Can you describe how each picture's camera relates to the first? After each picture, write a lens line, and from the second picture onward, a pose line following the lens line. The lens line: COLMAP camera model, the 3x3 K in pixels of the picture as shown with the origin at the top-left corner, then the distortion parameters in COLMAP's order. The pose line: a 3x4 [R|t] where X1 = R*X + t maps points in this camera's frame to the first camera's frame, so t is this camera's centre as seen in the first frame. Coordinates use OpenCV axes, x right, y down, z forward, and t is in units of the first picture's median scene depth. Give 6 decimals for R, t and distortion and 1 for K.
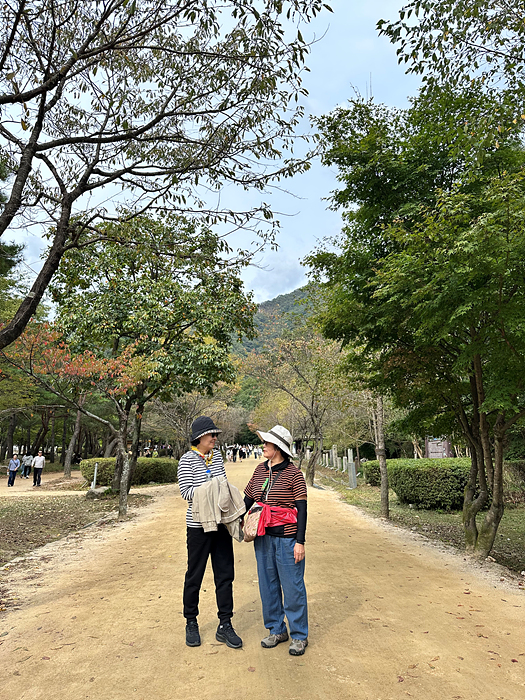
lens RADIAL K [[487.4, 0, 262.5], [0, 487.4, 350.0], [0, 0, 1]] dist [0.000699, -0.003060]
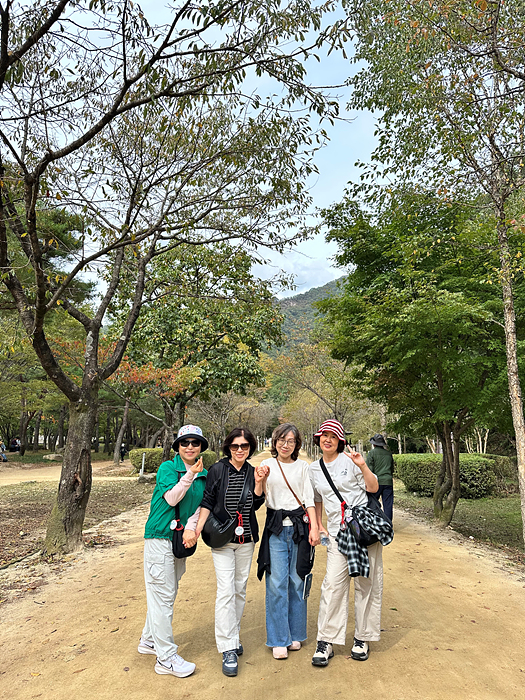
lens RADIAL K [[487.4, 0, 262.5], [0, 487.4, 350.0], [0, 0, 1]] dist [0.000699, -0.003060]
pose [[0.997796, 0.001351, -0.066341, 0.015469], [-0.000357, 0.999888, 0.014992, -0.035918], [0.066353, -0.014935, 0.997684, -0.158795]]
